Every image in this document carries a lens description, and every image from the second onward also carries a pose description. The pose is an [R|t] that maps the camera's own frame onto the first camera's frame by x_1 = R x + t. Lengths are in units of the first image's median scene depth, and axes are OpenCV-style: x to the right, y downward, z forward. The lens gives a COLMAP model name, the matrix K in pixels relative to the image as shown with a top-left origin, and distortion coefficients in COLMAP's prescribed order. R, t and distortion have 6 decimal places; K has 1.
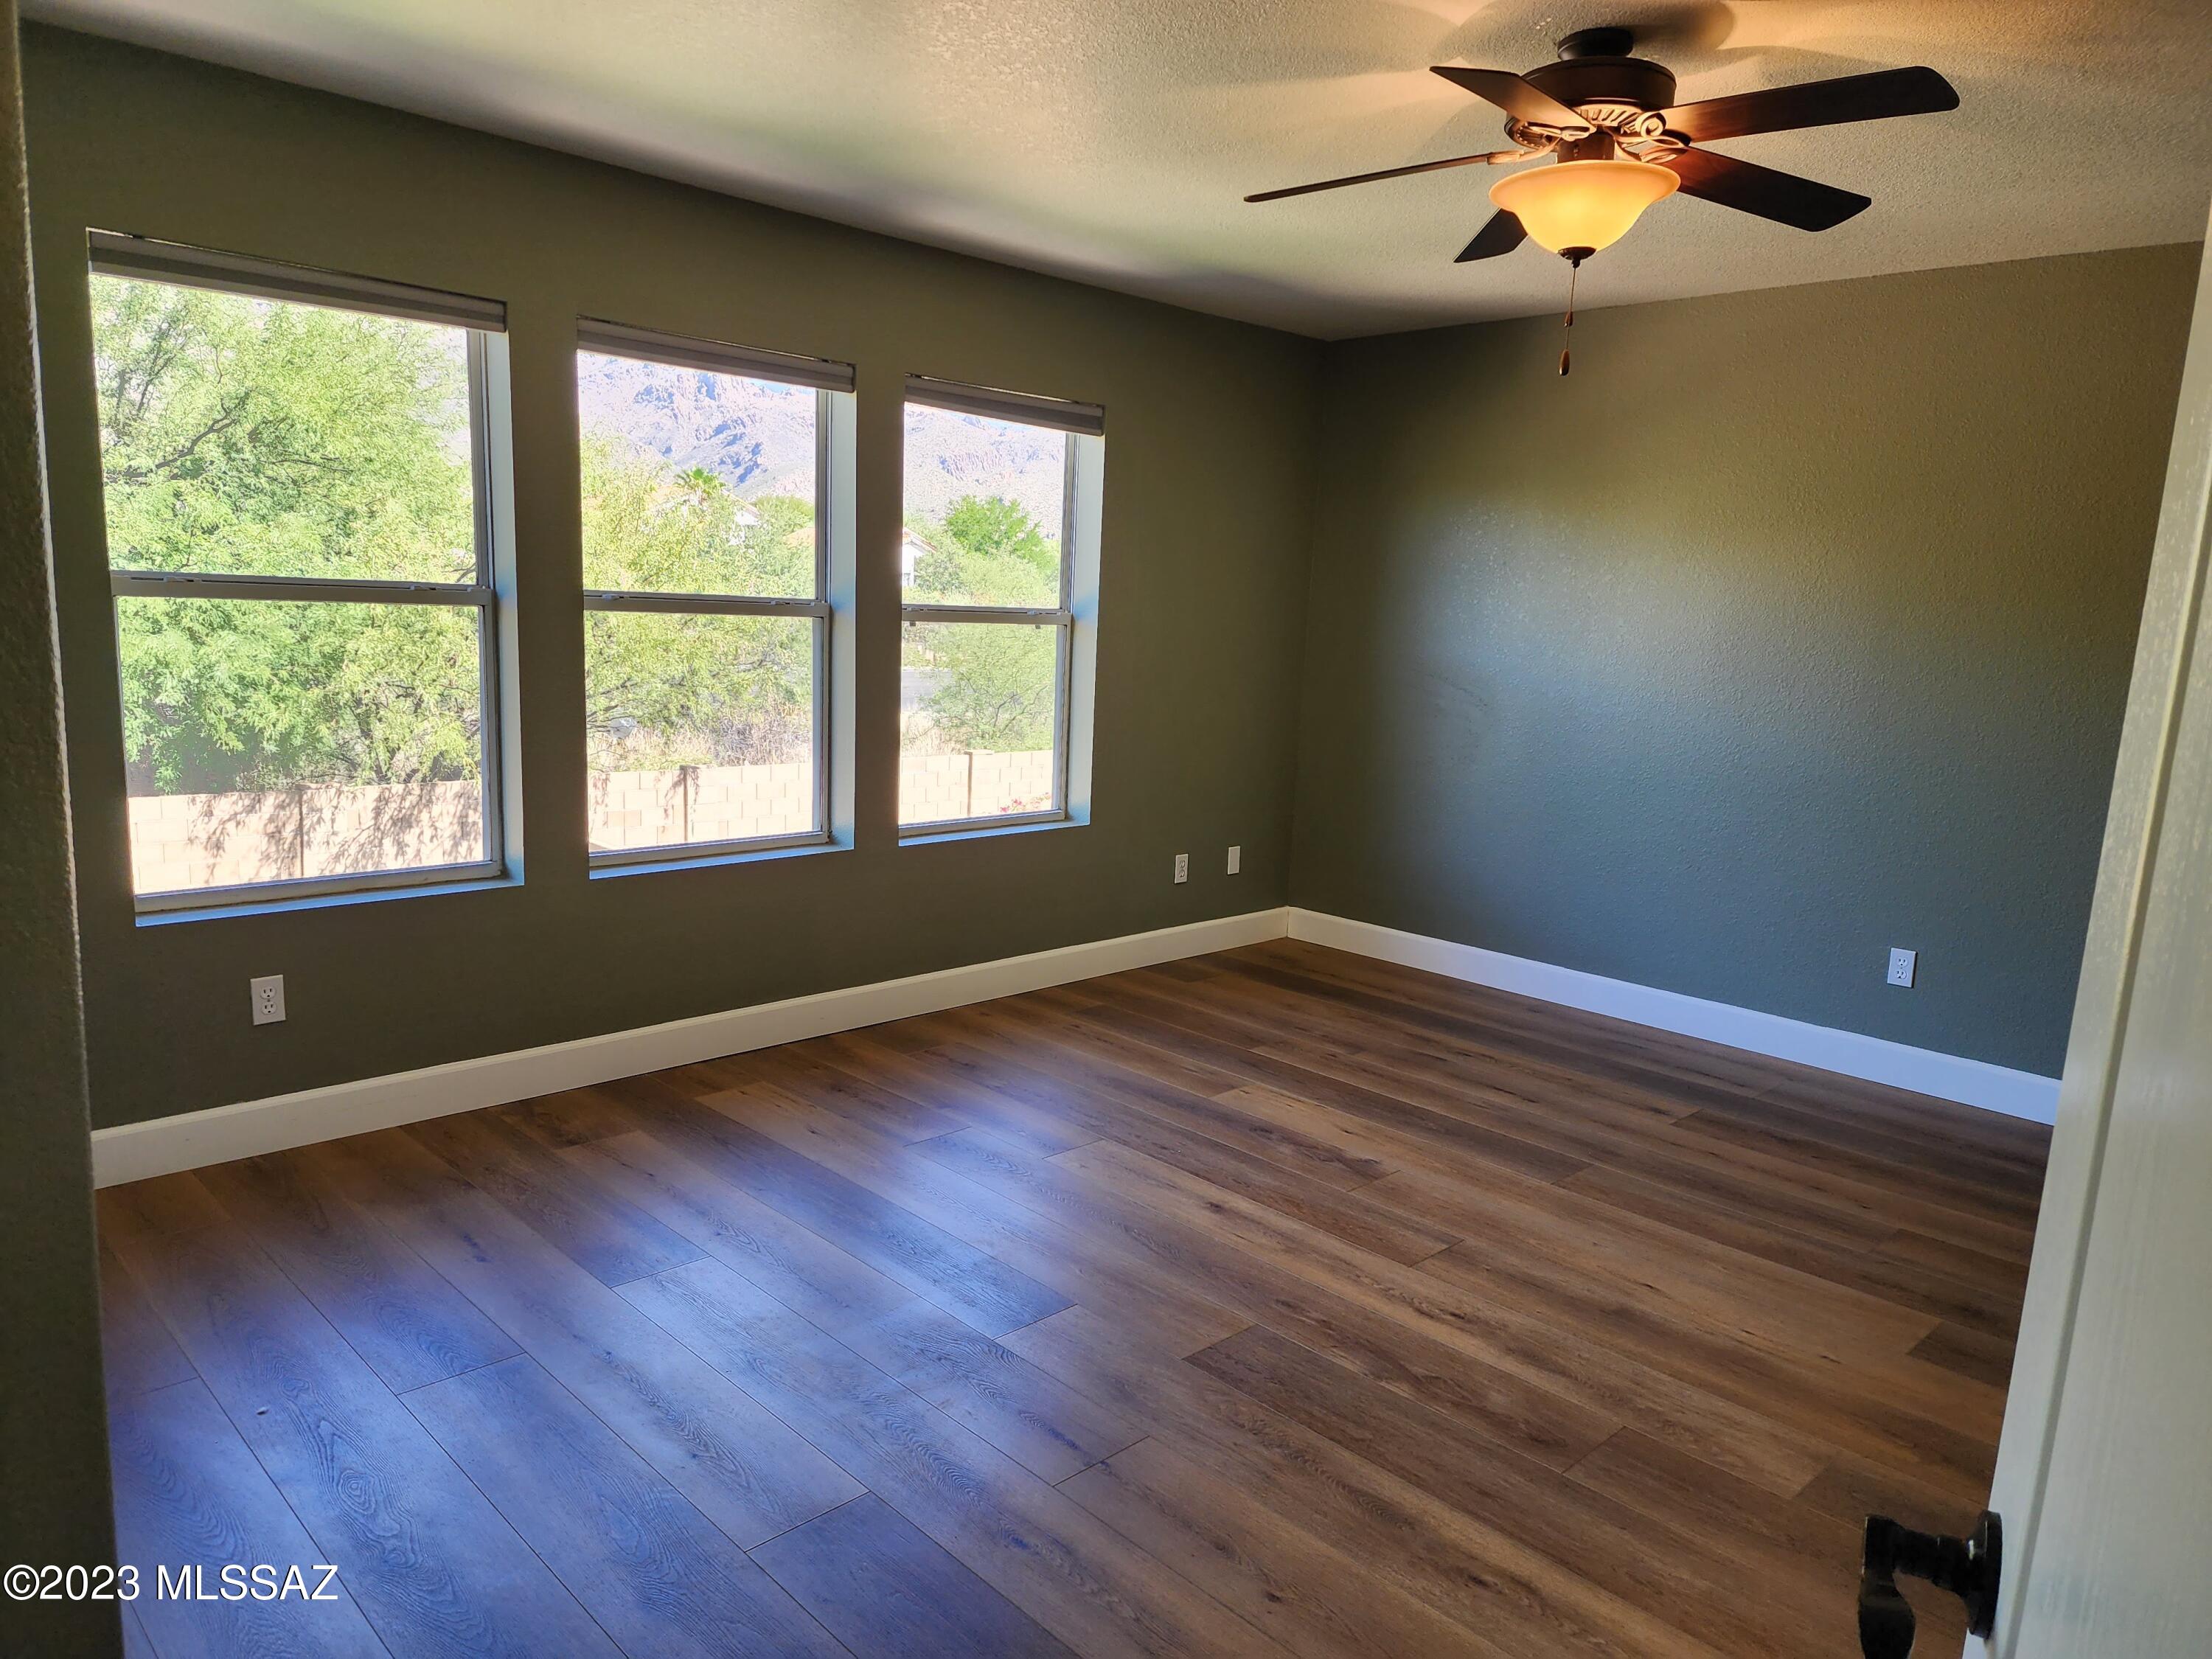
lens RADIAL K [[1481.8, 0, 1090.0], [0, 1481.8, 843.4], [0, 0, 1]] dist [0.021658, -0.003214]
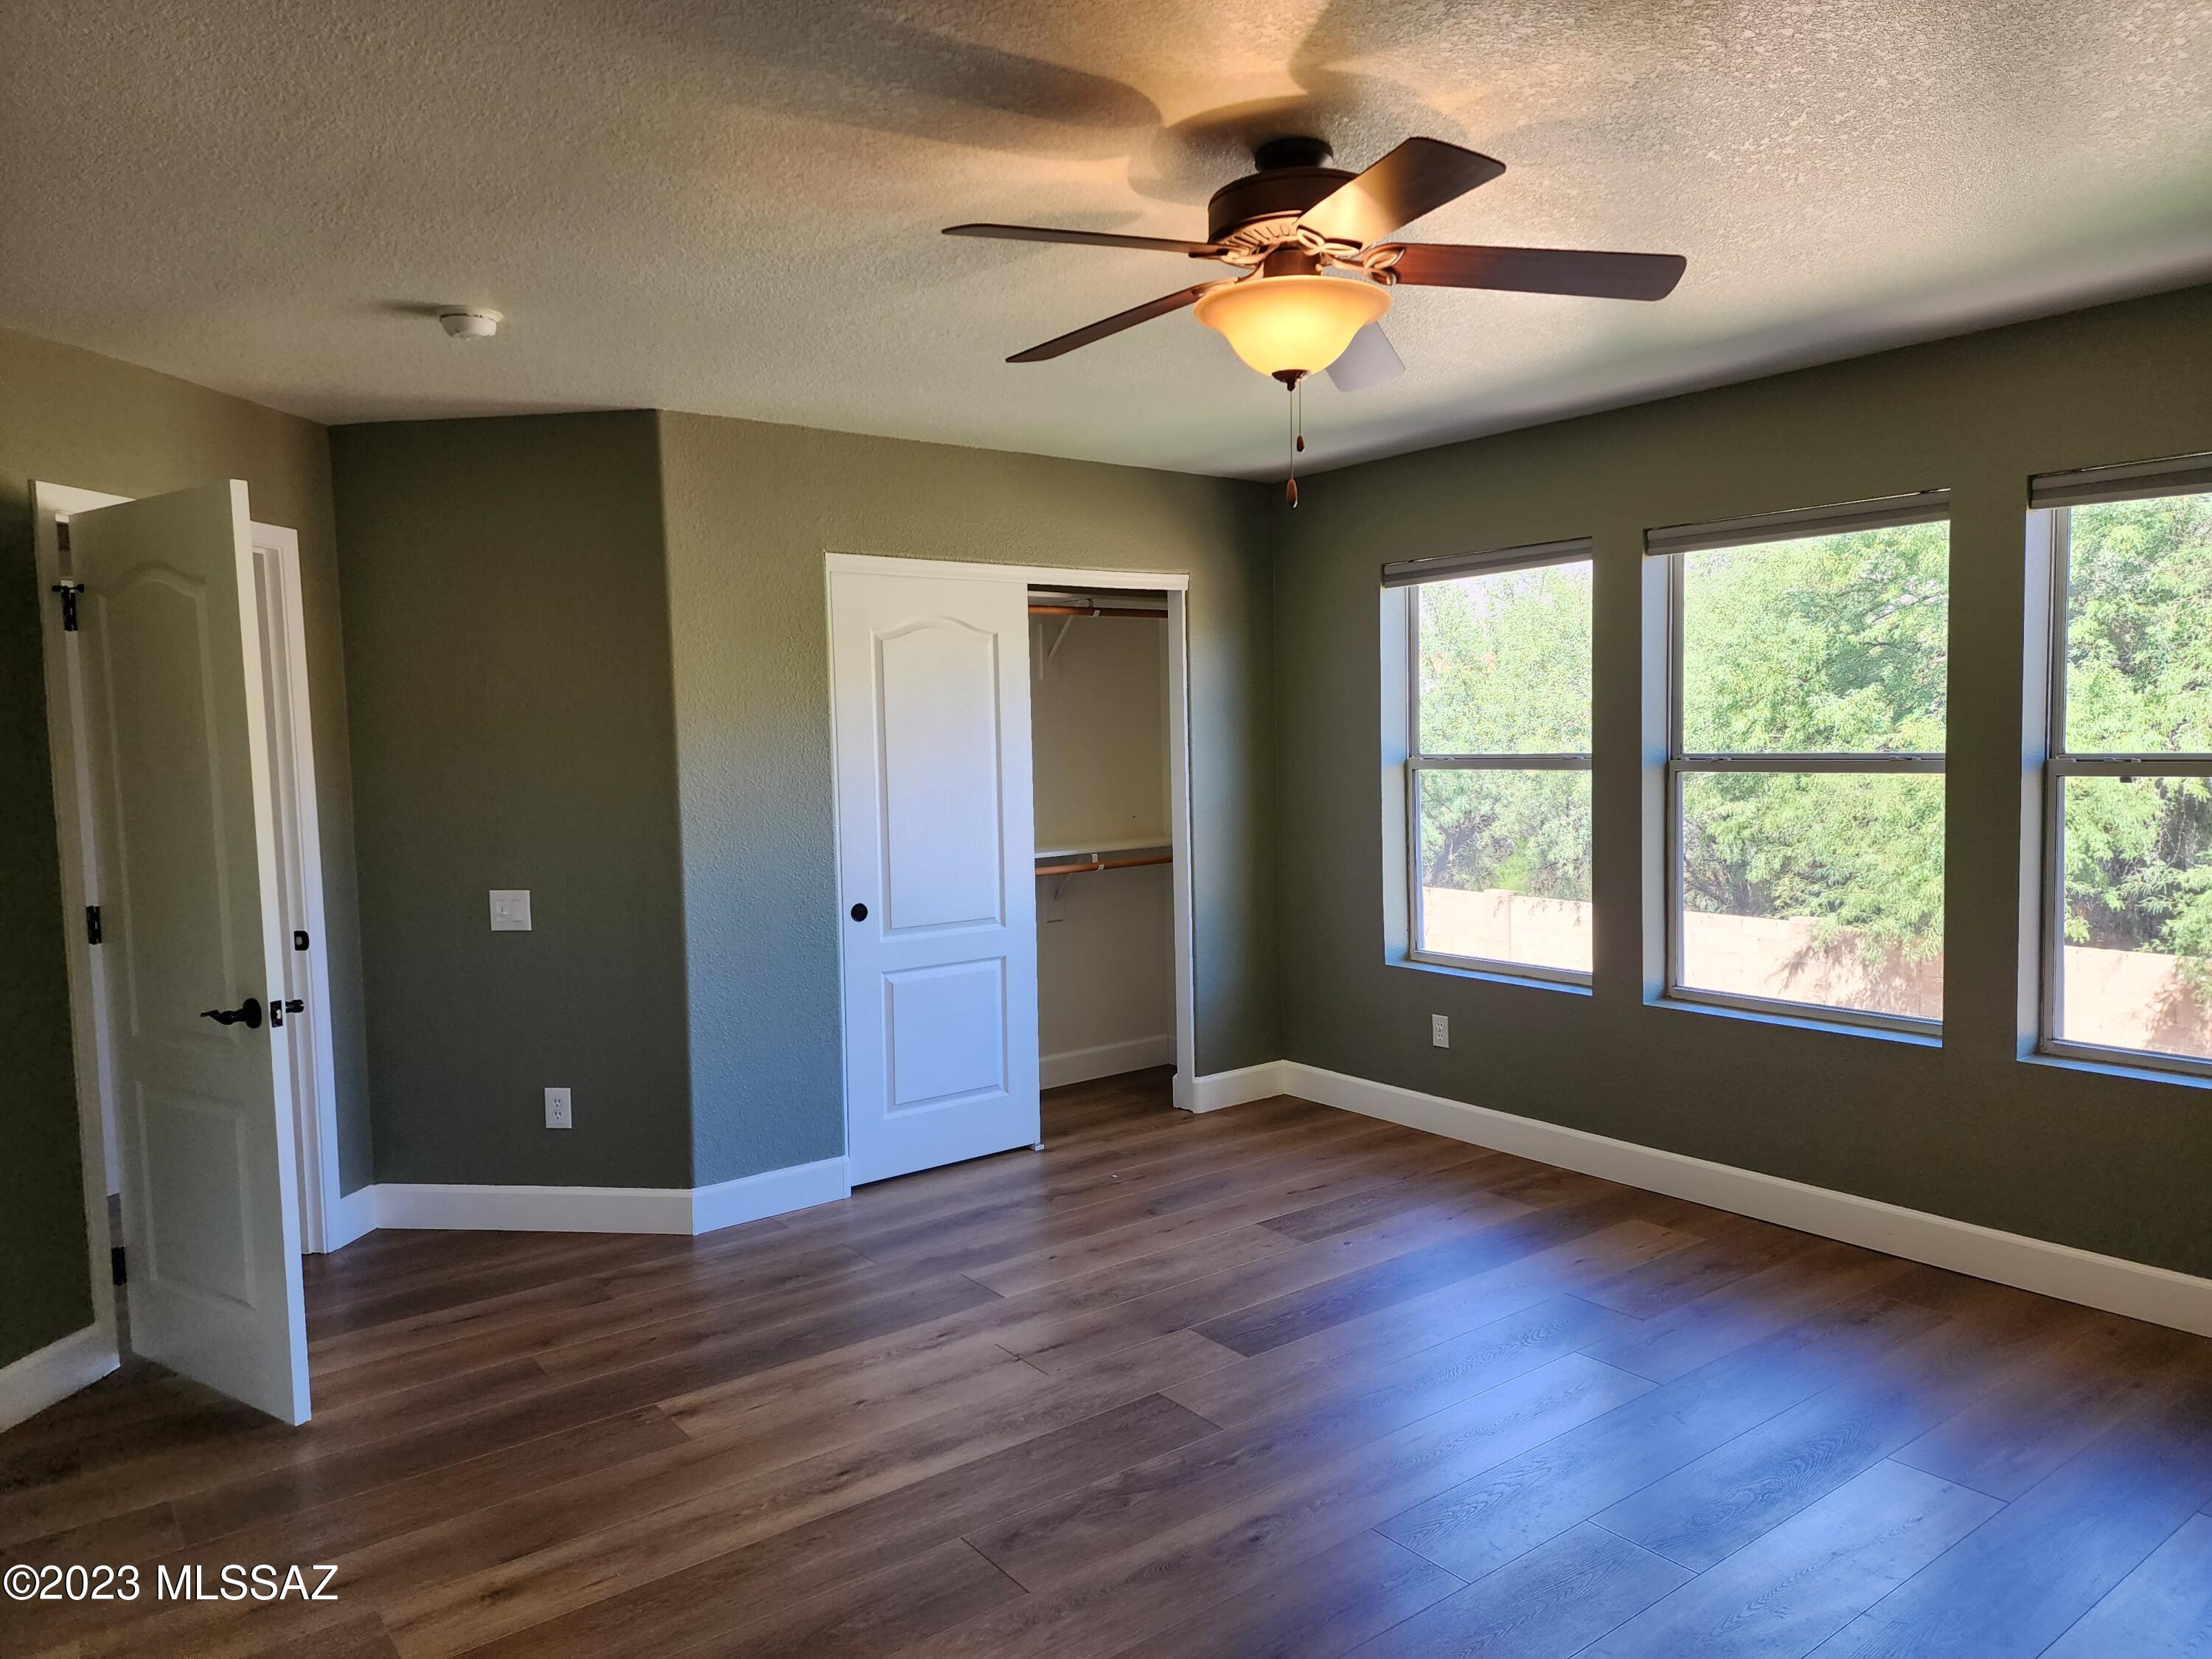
lens RADIAL K [[1481.8, 0, 1090.0], [0, 1481.8, 843.4], [0, 0, 1]] dist [0.021658, -0.003214]
pose [[-0.118272, 0.041819, -0.992100, 1.067570], [-0.151094, 0.986721, 0.059605, -0.129522], [0.981419, 0.156950, -0.110382, 0.876099]]
